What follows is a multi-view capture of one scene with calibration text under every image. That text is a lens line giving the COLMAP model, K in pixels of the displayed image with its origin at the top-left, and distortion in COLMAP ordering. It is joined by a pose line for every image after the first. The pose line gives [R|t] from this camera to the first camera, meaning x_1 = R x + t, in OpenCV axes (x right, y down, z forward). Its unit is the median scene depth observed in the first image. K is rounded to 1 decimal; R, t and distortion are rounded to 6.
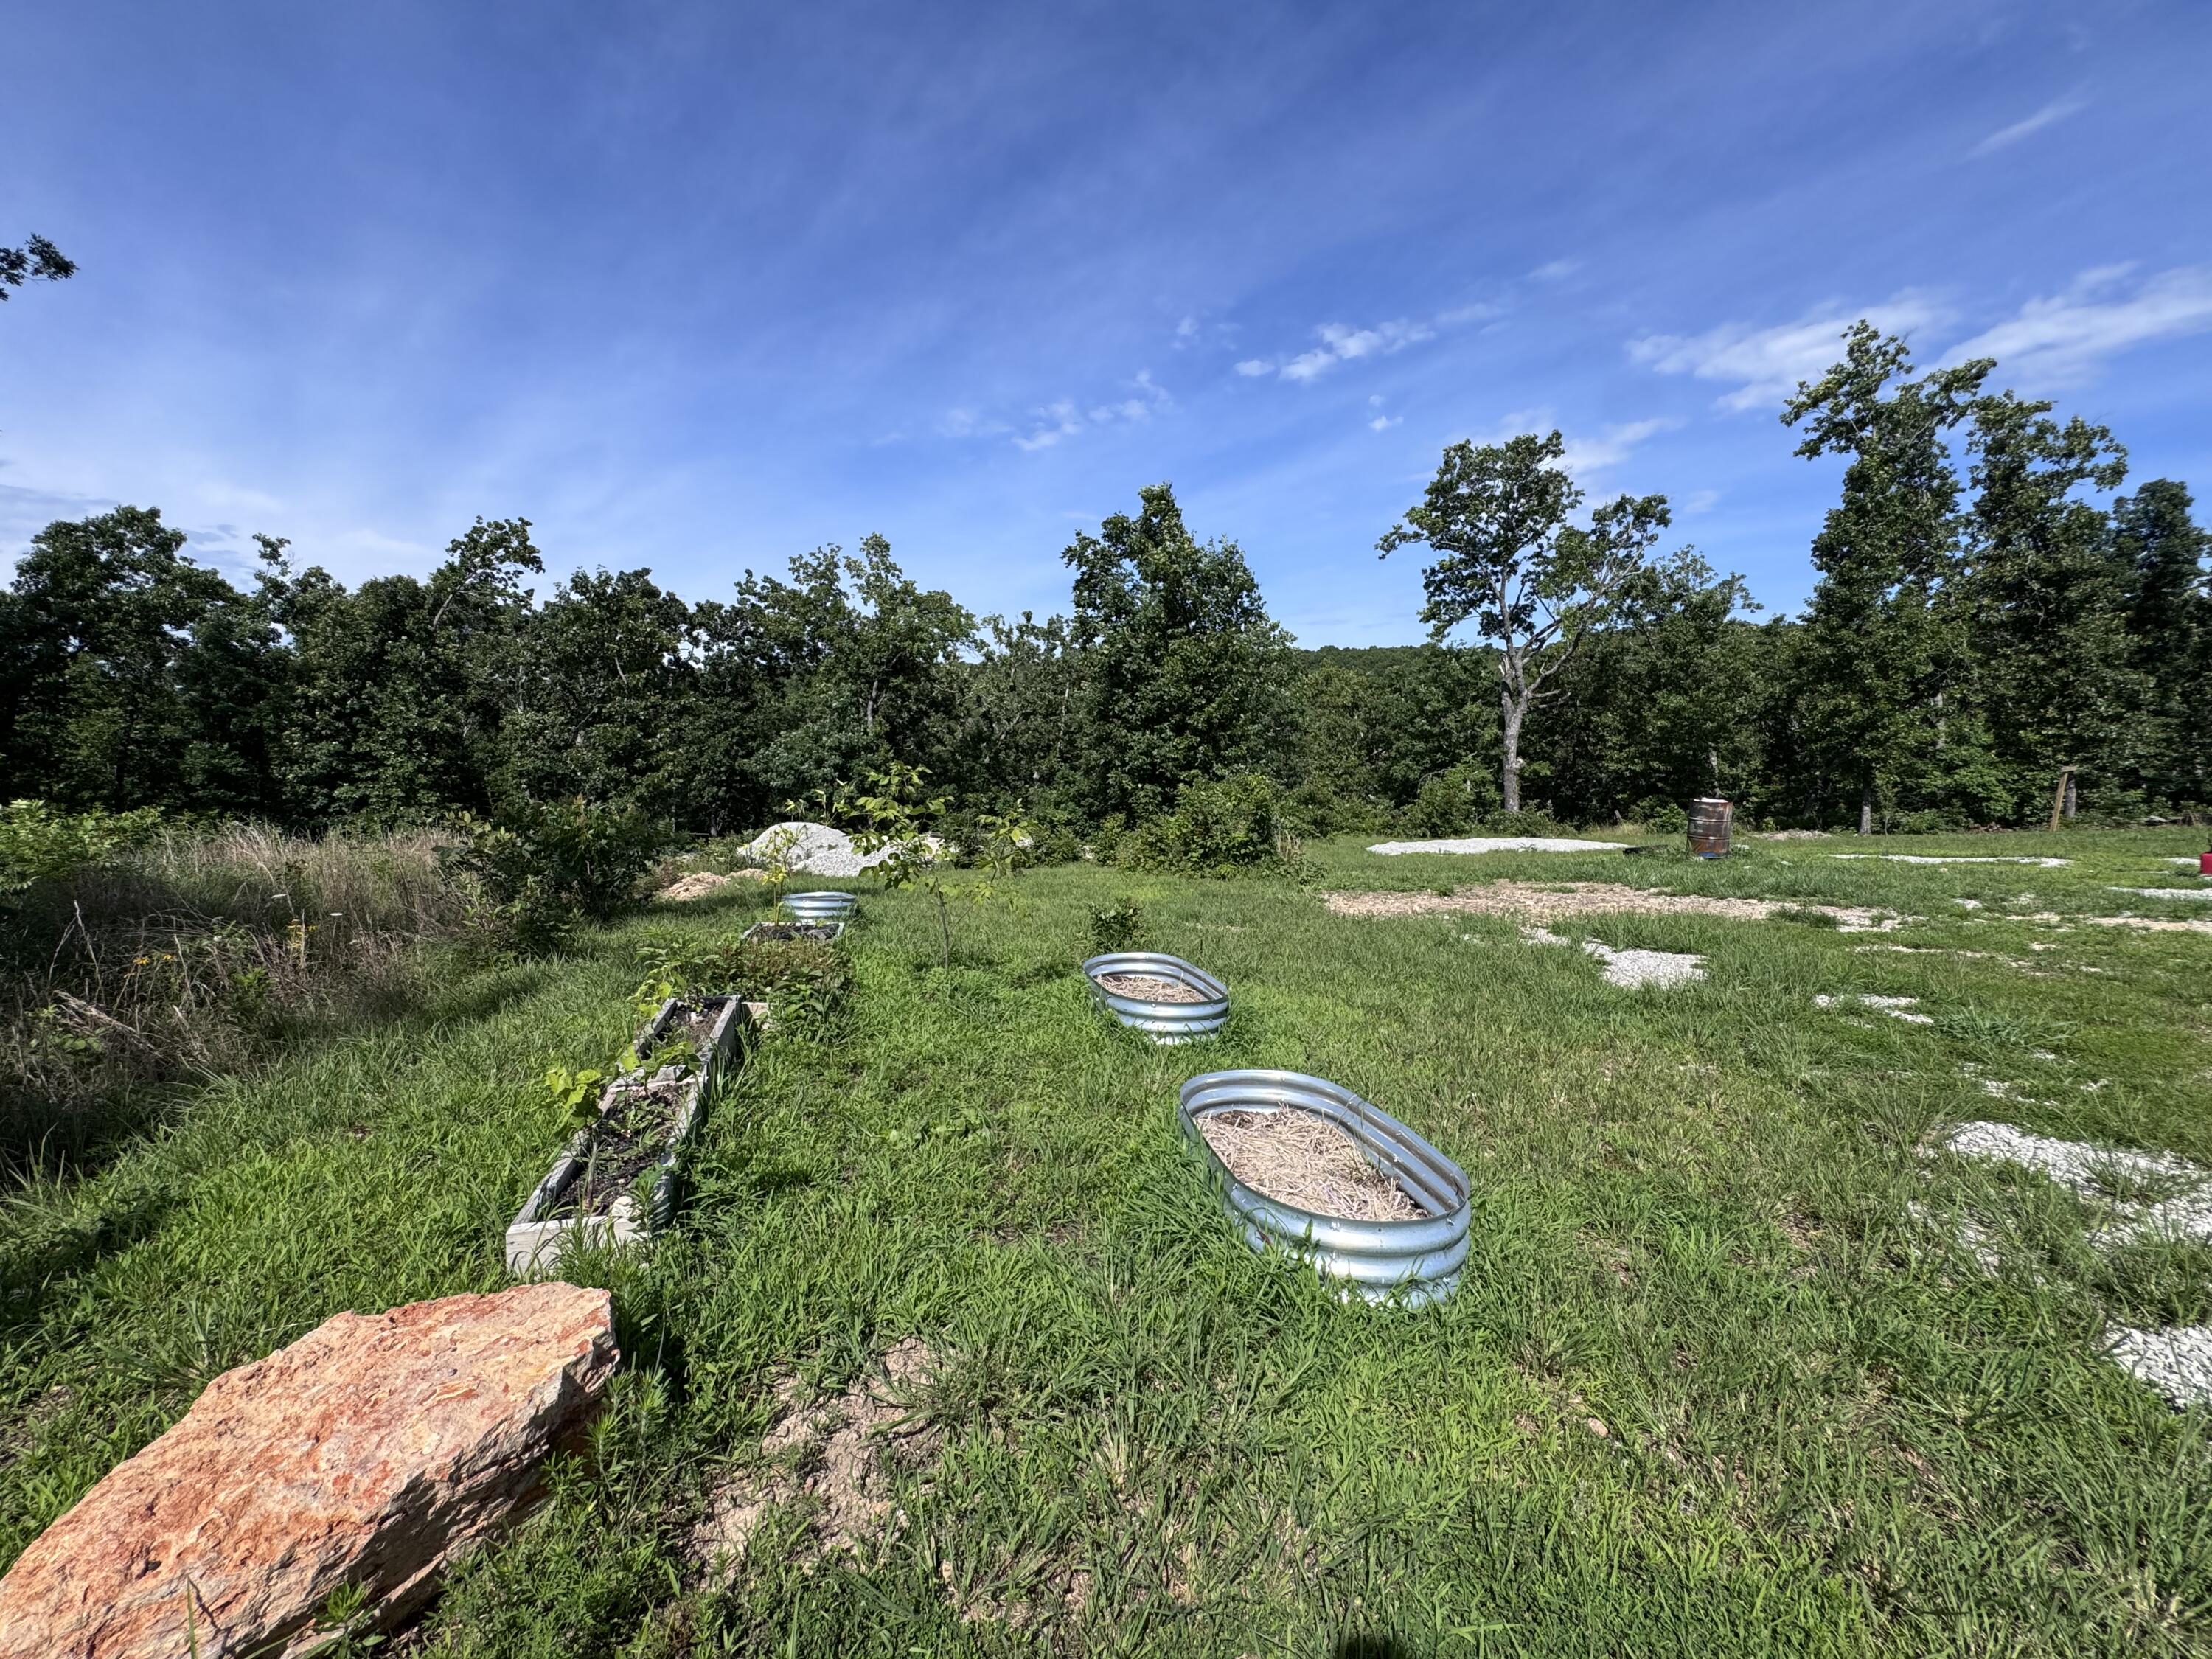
lens RADIAL K [[884.2, 0, 1107.0], [0, 884.2, 822.2], [0, 0, 1]] dist [-0.004086, 0.000193]
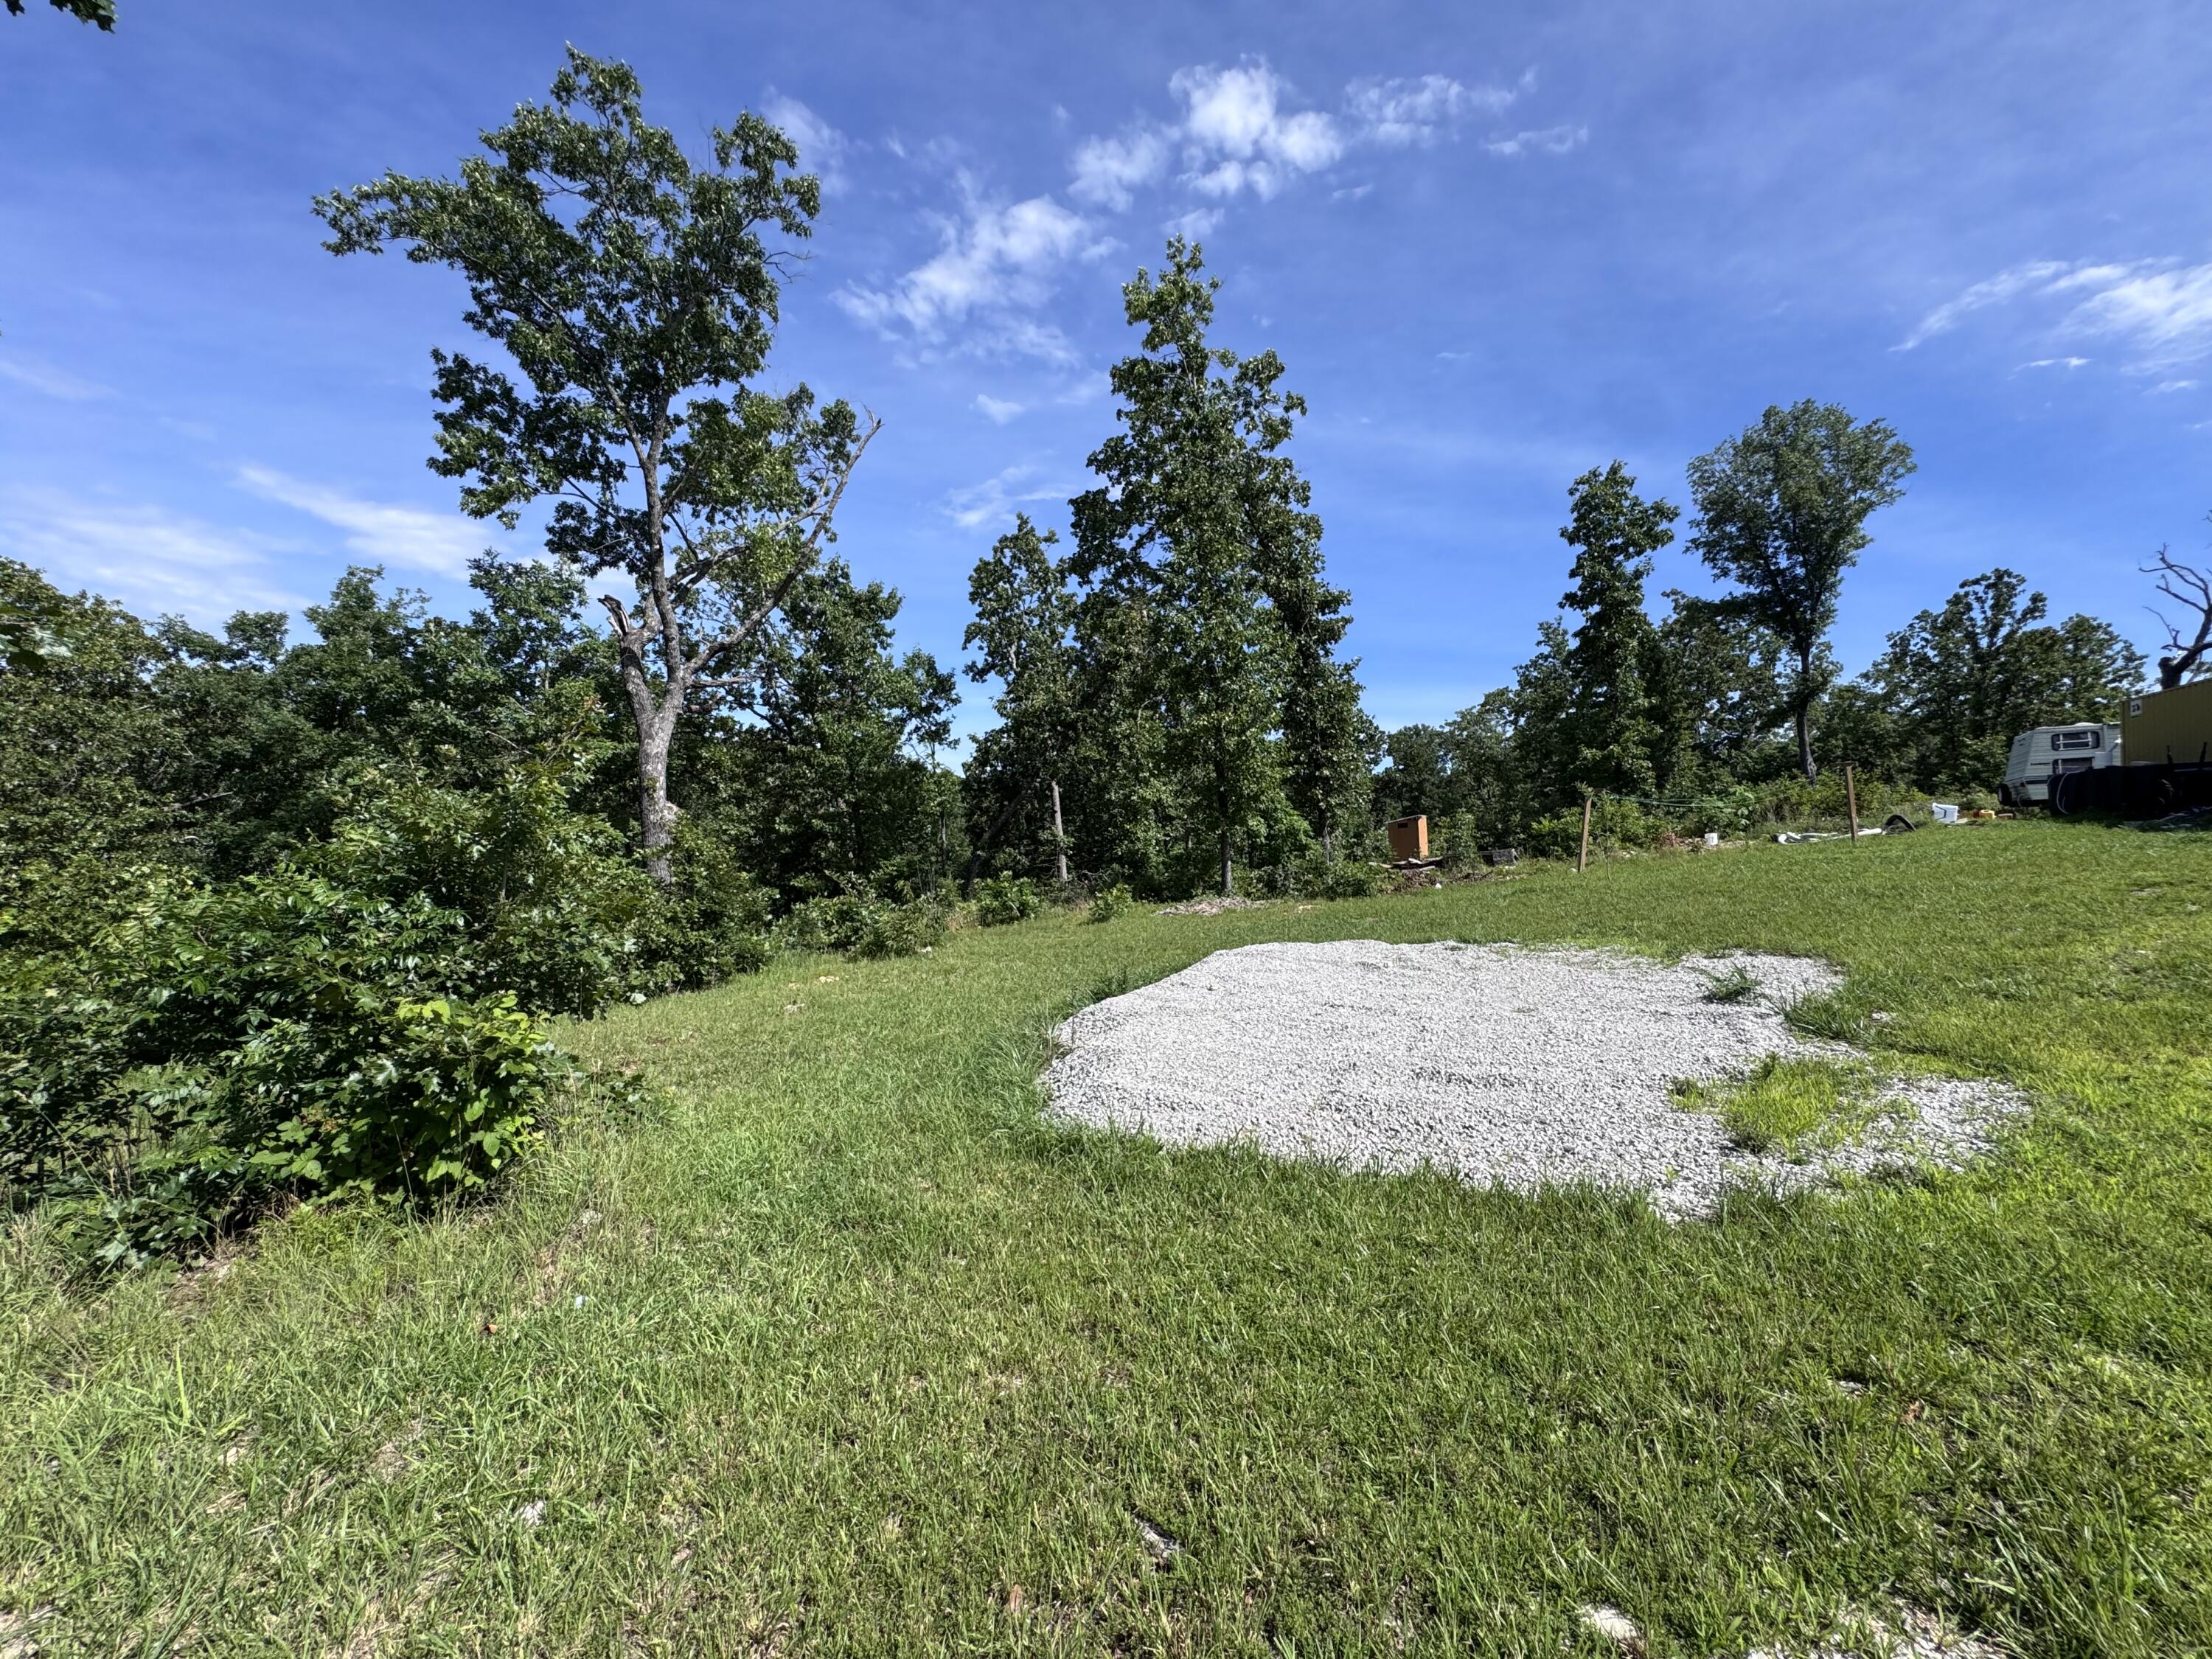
lens RADIAL K [[884.2, 0, 1107.0], [0, 884.2, 826.6], [0, 0, 1]] dist [-0.004086, 0.000193]
pose [[0.360962, 0.021158, 0.932341, 0.095040], [0.082082, 0.995142, -0.054361, -0.011376], [-0.928961, 0.096151, 0.357471, 0.633624]]
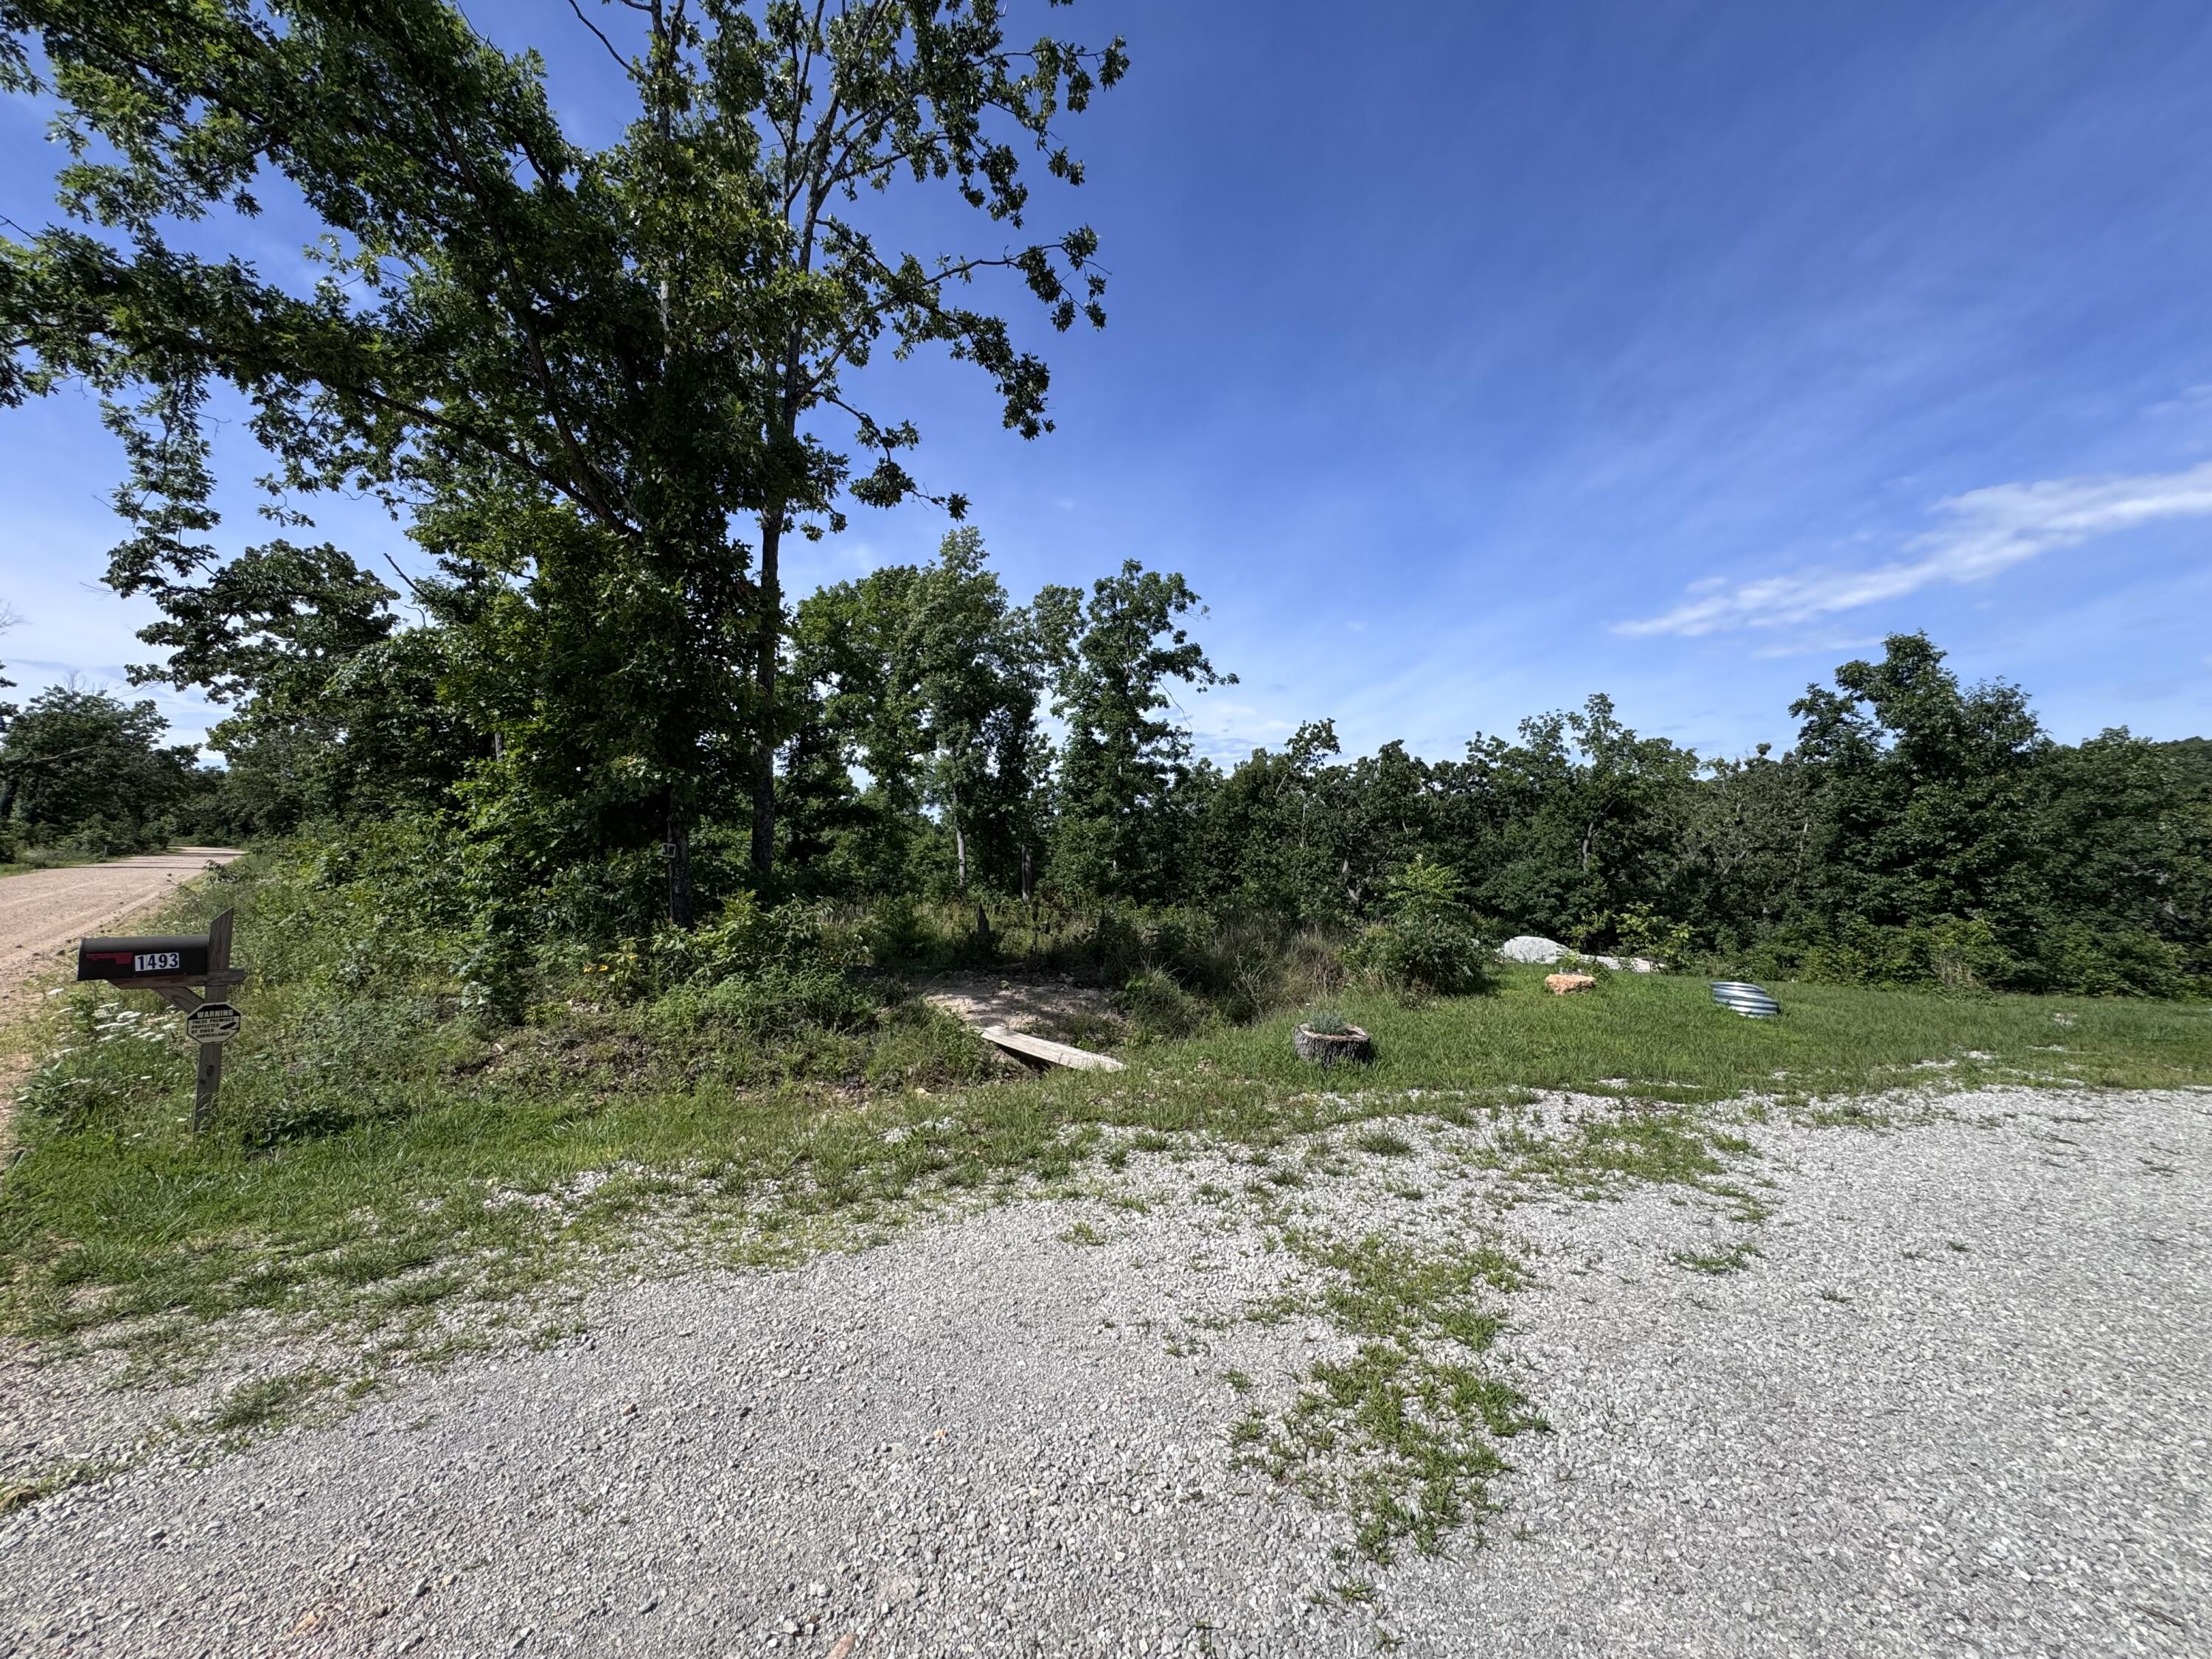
lens RADIAL K [[884.2, 0, 1105.8], [0, 884.2, 828.5], [0, 0, 1]] dist [-0.004086, 0.000193]
pose [[0.736010, -0.013609, -0.676834, 0.056502], [-0.075177, 0.991971, -0.101695, 0.014030], [0.672784, 0.125731, 0.729077, -0.285638]]
